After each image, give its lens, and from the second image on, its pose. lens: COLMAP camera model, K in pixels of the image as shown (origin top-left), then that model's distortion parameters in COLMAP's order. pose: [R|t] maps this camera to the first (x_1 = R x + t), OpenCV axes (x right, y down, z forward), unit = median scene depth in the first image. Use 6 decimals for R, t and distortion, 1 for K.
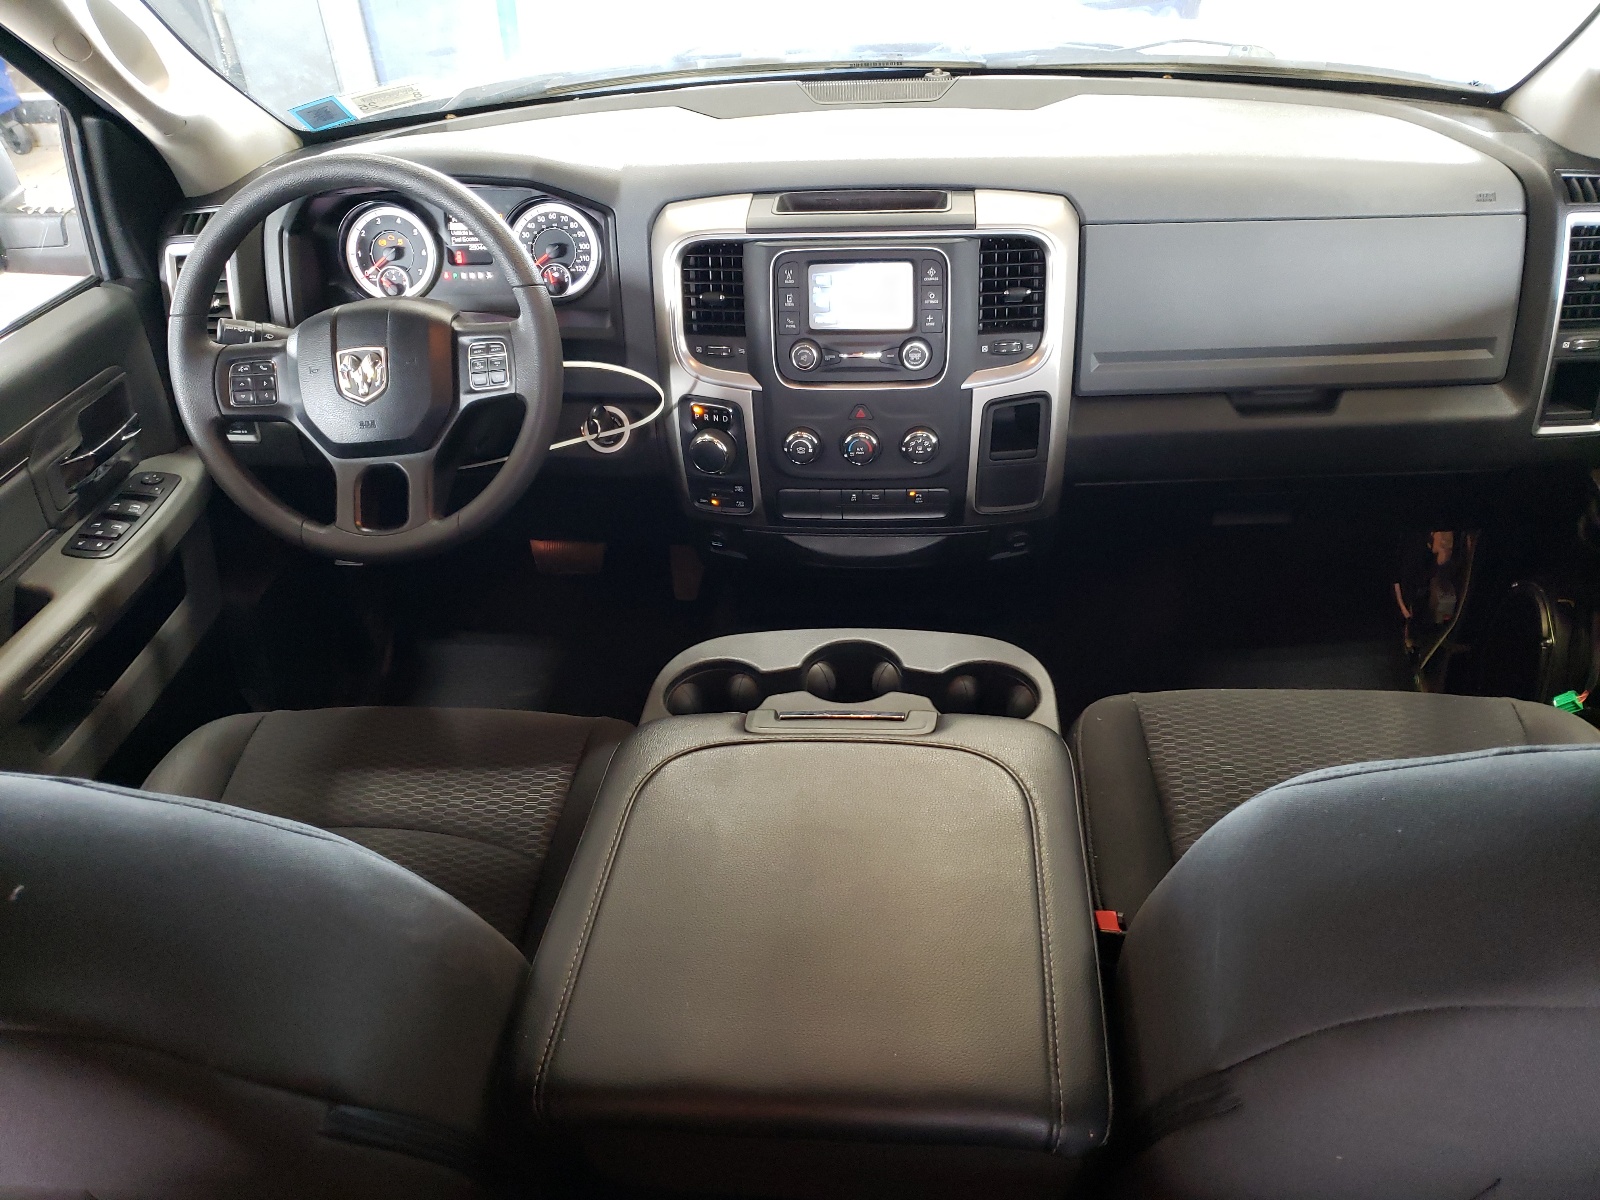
lens RADIAL K [[1220.2, 0, 801.4], [0, 1220.2, 598.2], [0, 0, 1]] dist [-0.007037, -0.000087]
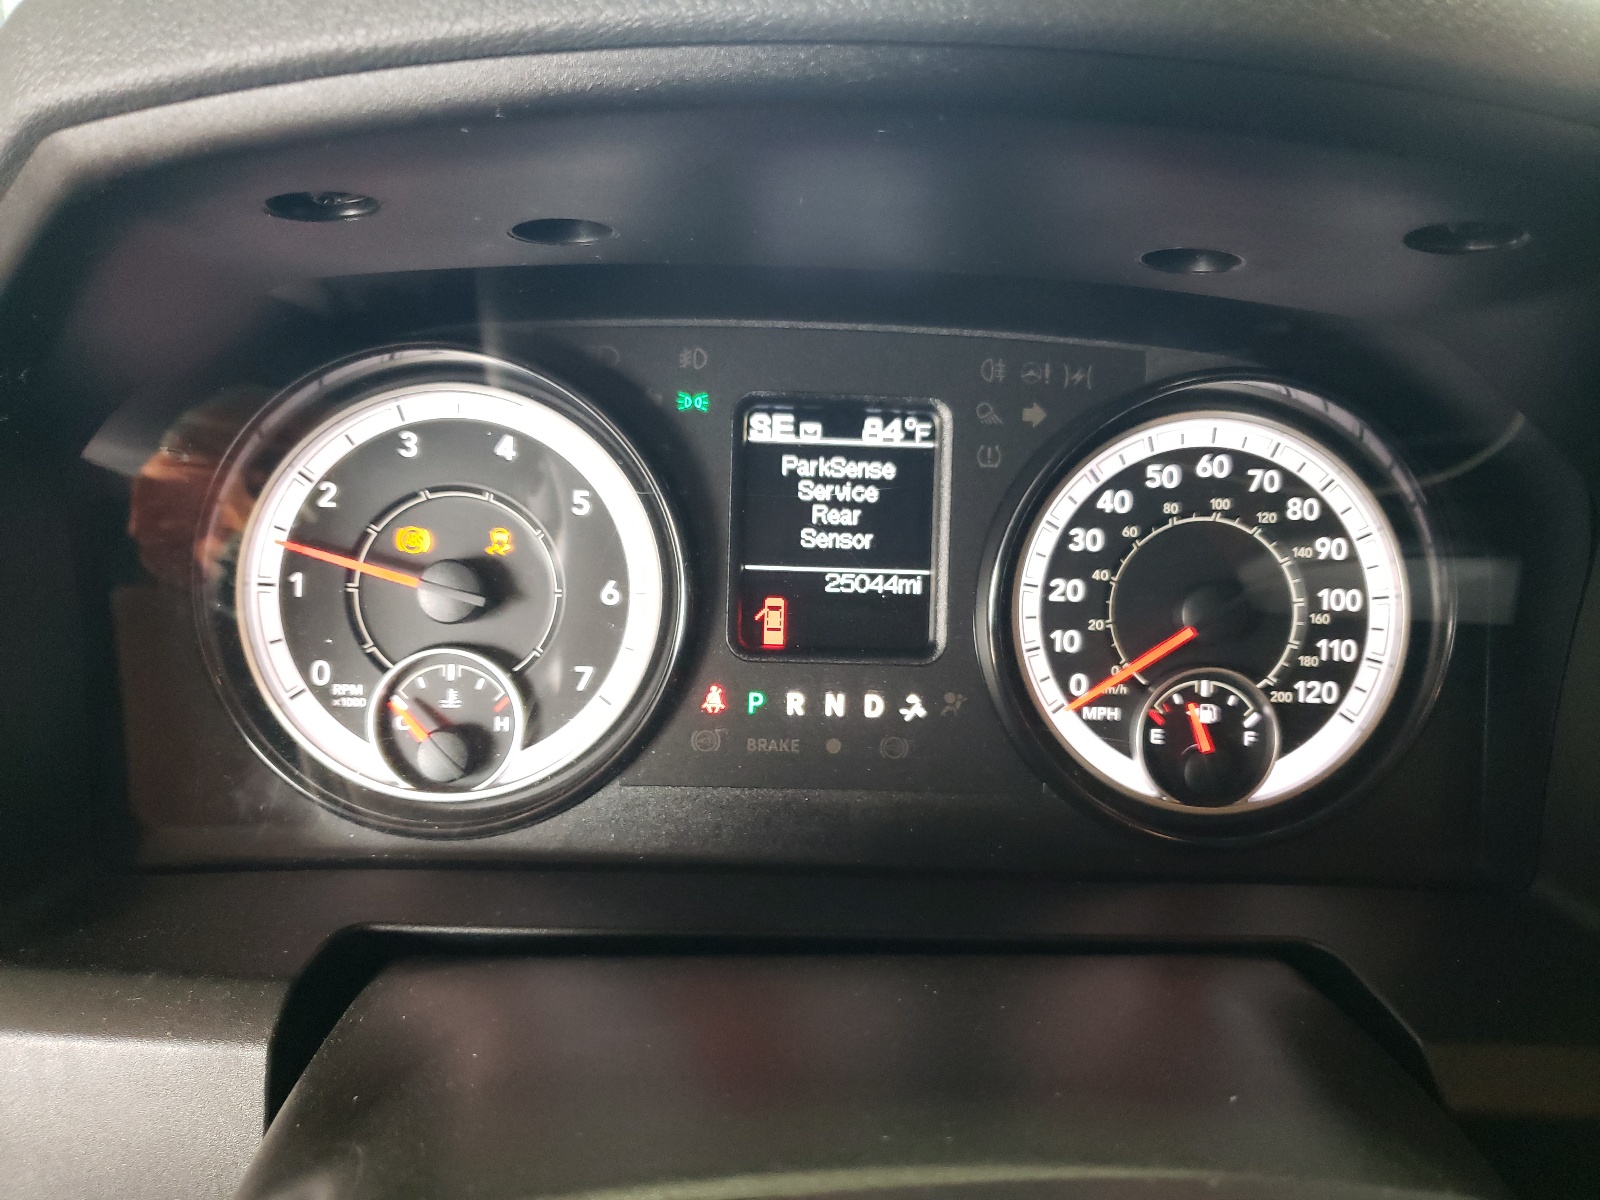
lens RADIAL K [[1220.2, 0, 797.9], [0, 1220.2, 599.8], [0, 0, 1]] dist [-0.007037, -0.000087]
pose [[0.989373, 0.045711, 0.138026, -0.307265], [-0.006252, 0.961793, -0.273706, -0.223292], [-0.145264, 0.269934, 0.951858, 0.789456]]
